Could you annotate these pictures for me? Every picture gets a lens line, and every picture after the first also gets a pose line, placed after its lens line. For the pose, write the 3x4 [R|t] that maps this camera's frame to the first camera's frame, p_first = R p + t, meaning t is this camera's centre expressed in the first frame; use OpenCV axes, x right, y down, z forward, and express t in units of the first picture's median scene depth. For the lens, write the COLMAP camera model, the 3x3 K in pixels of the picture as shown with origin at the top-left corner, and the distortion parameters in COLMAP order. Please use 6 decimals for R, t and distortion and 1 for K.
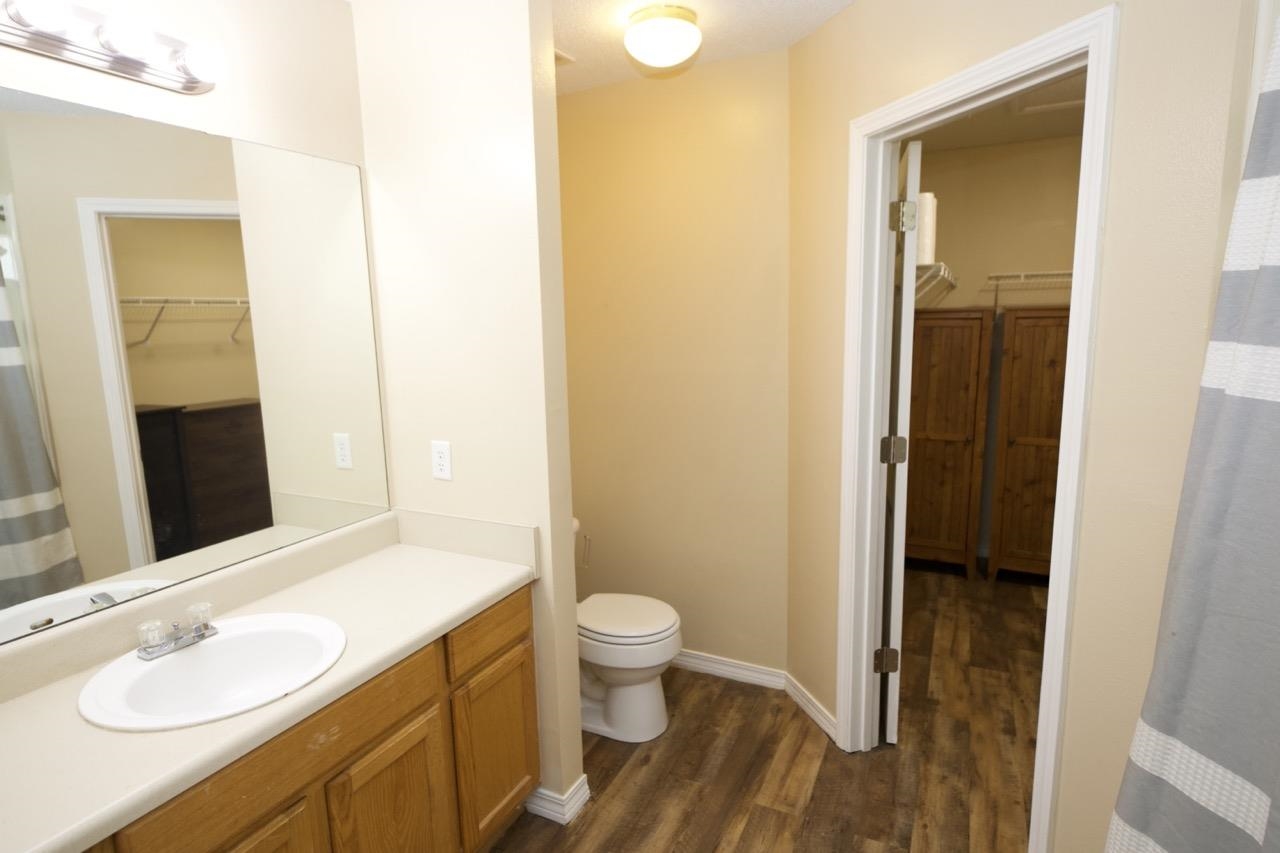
lens RADIAL K [[693.4, 0, 632.0], [0, 693.4, 428.1], [0, 0, 1]] dist [0.002881, -0.000467]
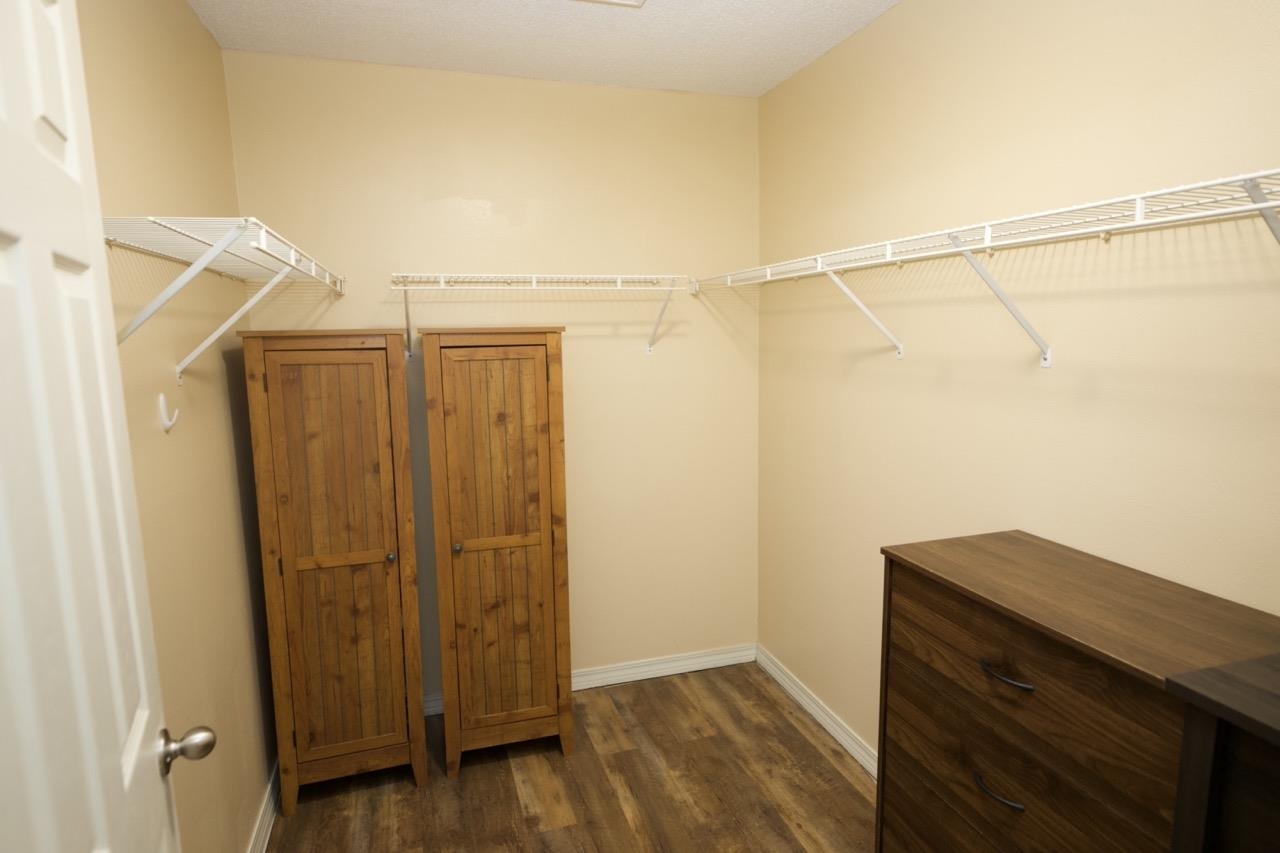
lens RADIAL K [[693.4, 0, 642.1], [0, 693.4, 427.0], [0, 0, 1]] dist [0.002881, -0.000467]
pose [[0.709435, -0.092459, 0.698679, 0.232077], [0.109884, 0.993745, 0.019931, -0.076696], [-0.696152, 0.062634, 0.715157, 0.419104]]
